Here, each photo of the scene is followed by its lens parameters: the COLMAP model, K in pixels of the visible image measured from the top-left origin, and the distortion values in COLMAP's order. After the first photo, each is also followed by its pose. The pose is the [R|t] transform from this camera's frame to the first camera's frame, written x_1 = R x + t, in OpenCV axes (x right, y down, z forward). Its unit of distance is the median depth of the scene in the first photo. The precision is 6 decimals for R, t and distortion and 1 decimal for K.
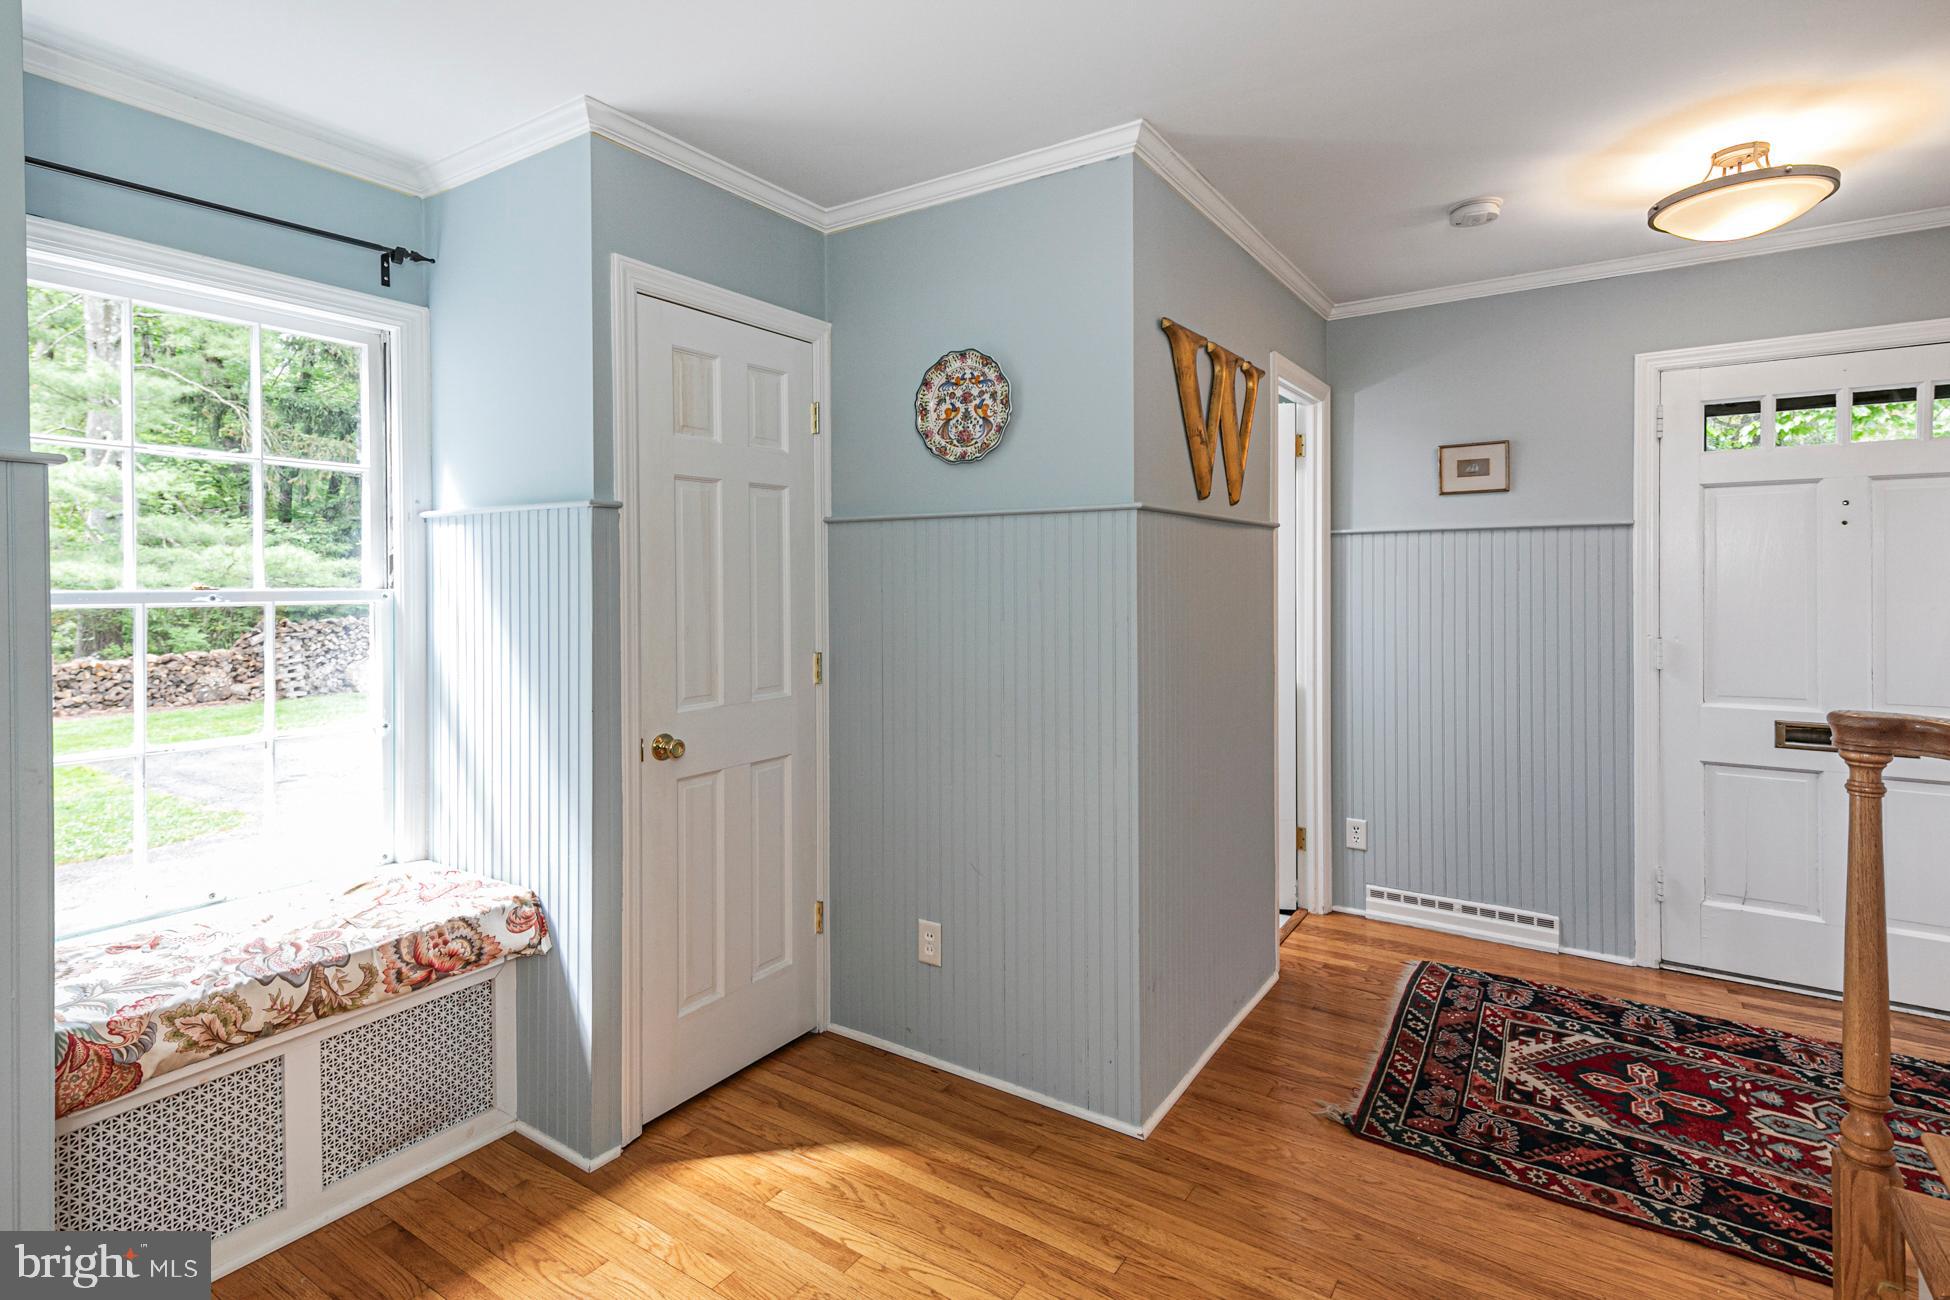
lens RADIAL K [[978.1, 0, 951.7], [0, 978.1, 588.6], [0, 0, 1]] dist [0.027015, -0.003393]
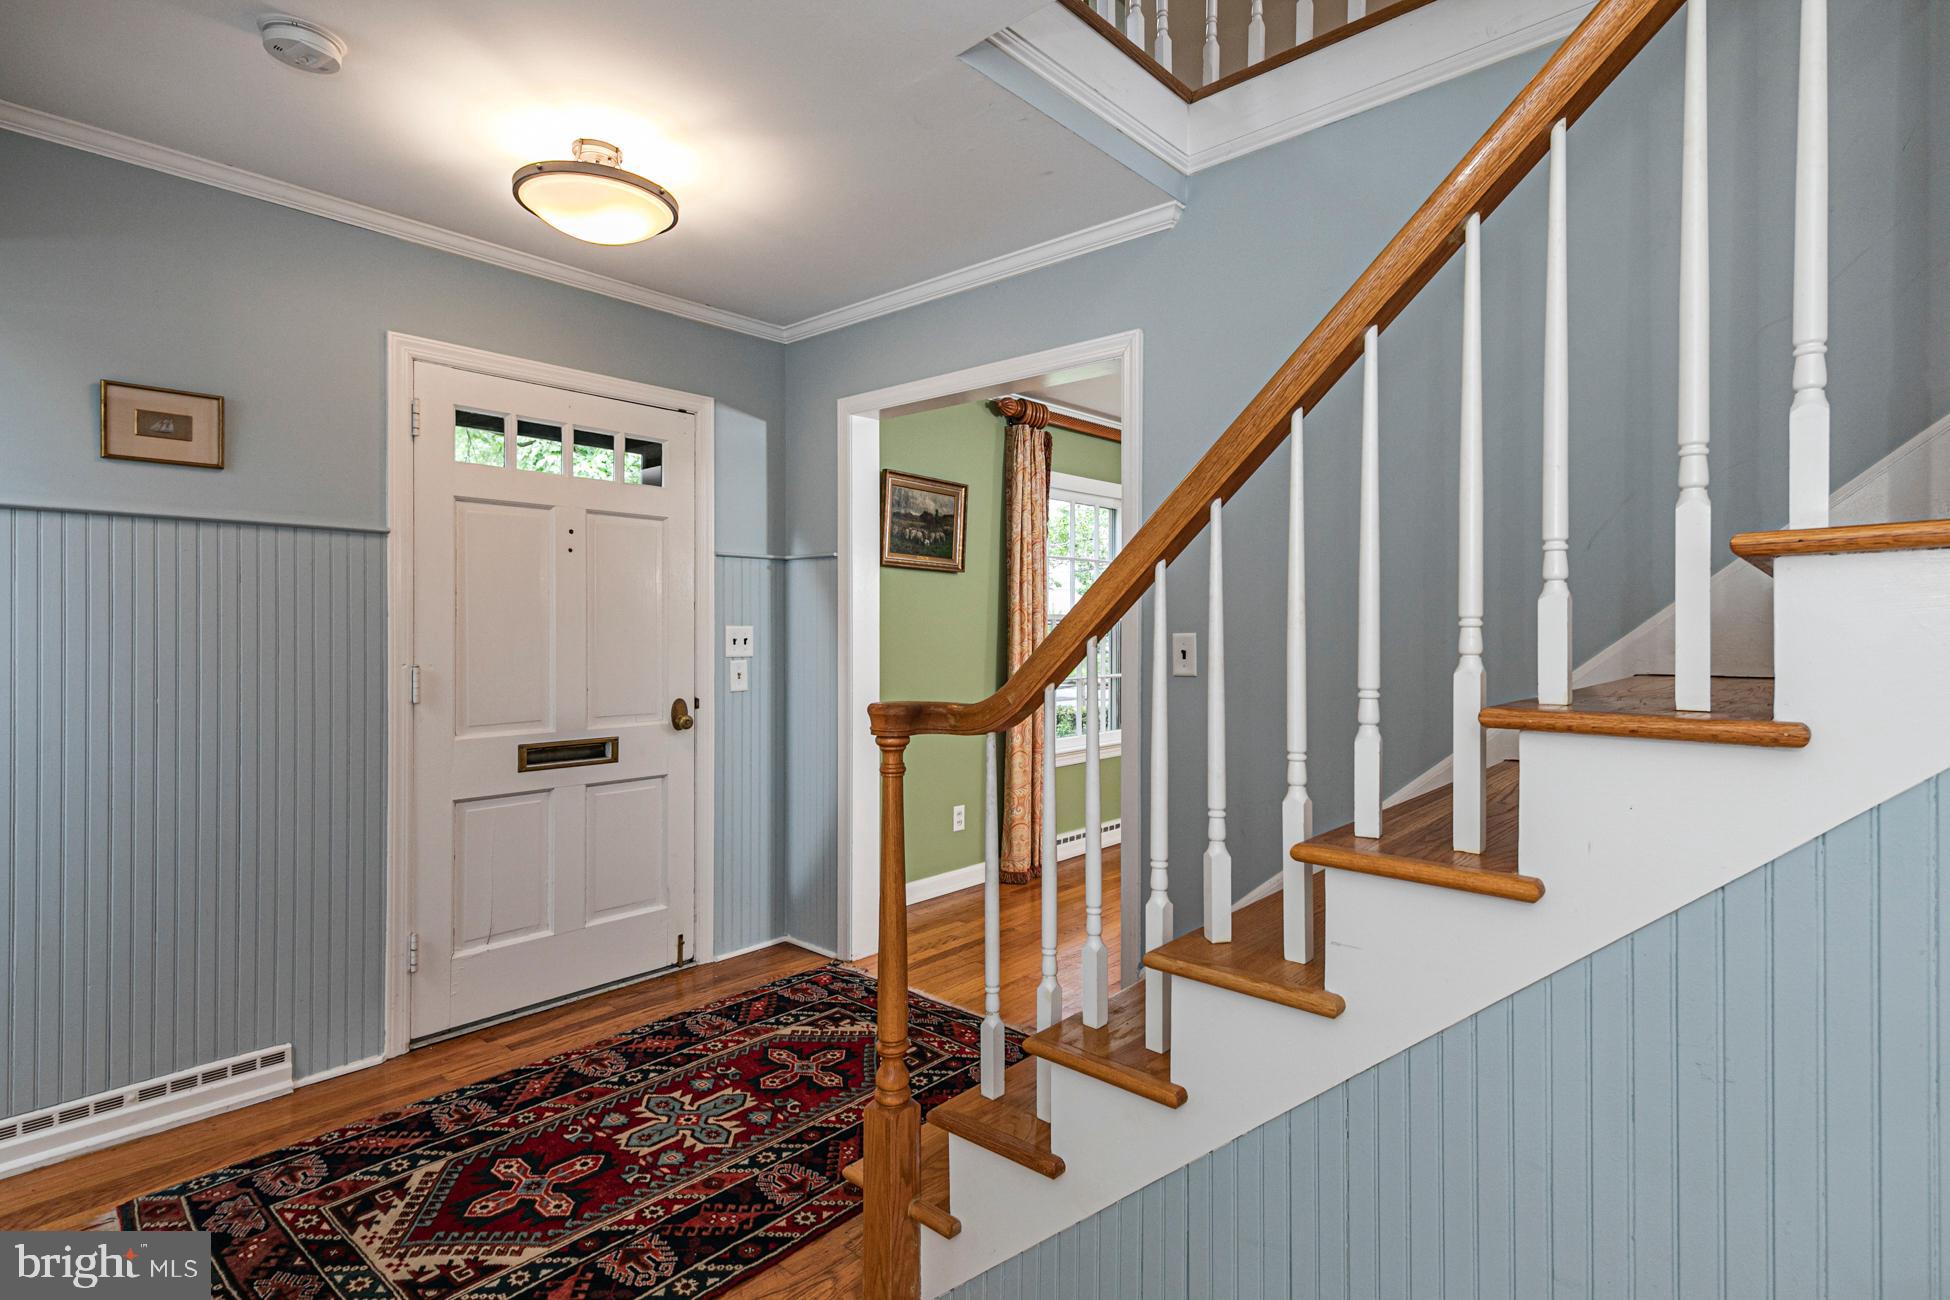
lens RADIAL K [[978.1, 0, 1039.6], [0, 978.1, 628.4], [0, 0, 1]] dist [0.027015, -0.003393]
pose [[0.109053, 0.004572, 0.994025, -0.100374], [0.006340, 0.999966, -0.005294, 0.028957], [-0.994016, 0.006880, 0.109020, 0.433220]]
